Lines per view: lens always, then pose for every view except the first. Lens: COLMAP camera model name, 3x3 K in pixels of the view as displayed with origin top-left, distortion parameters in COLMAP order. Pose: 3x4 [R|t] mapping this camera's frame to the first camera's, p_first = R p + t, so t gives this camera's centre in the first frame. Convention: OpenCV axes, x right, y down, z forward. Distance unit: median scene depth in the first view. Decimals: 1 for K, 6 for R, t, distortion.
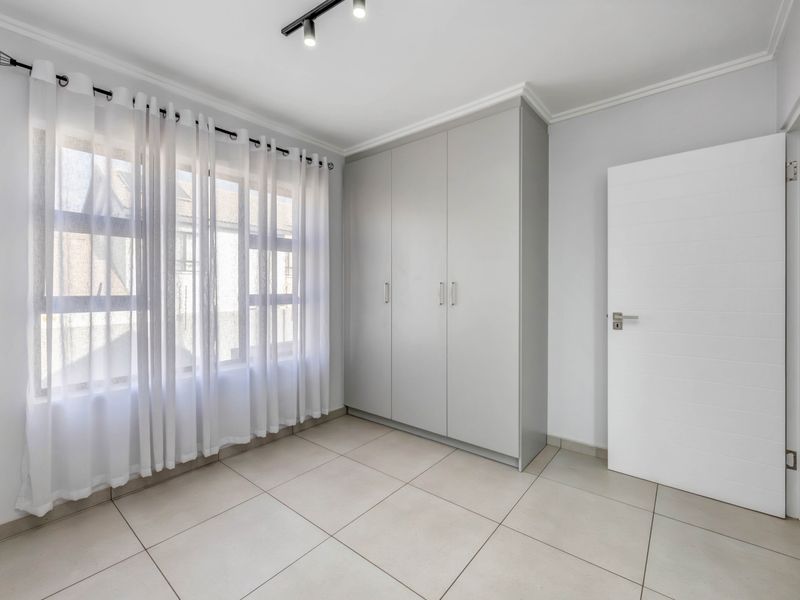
lens RADIAL K [[353.3, 0, 400.0], [0, 353.3, 297.2], [0, 0, 1]] dist [-0.000732, -0.000121]
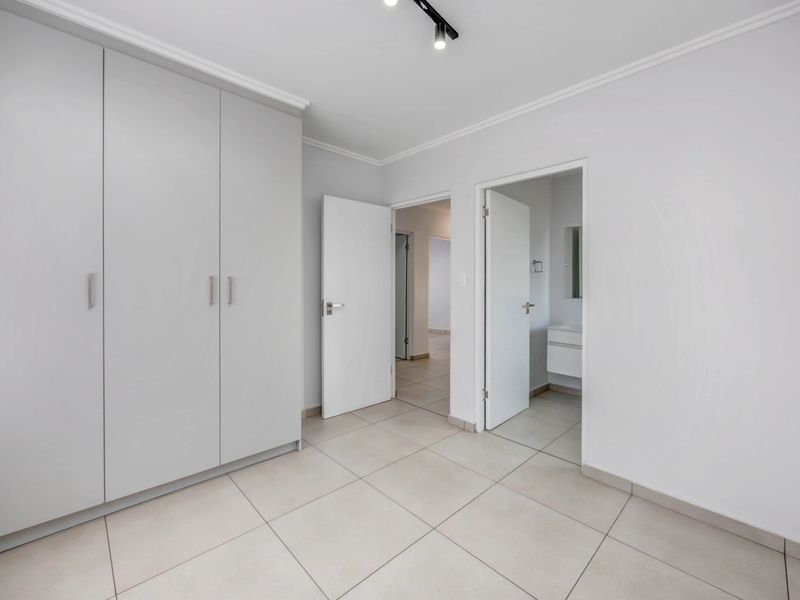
lens RADIAL K [[353.3, 0, 399.0], [0, 353.3, 292.5], [0, 0, 1]] dist [-0.000732, -0.000121]
pose [[0.126697, -0.025116, 0.991624, -0.819733], [0.012353, 0.999642, 0.023741, -0.027320], [-0.991865, 0.009242, 0.126961, 0.641660]]
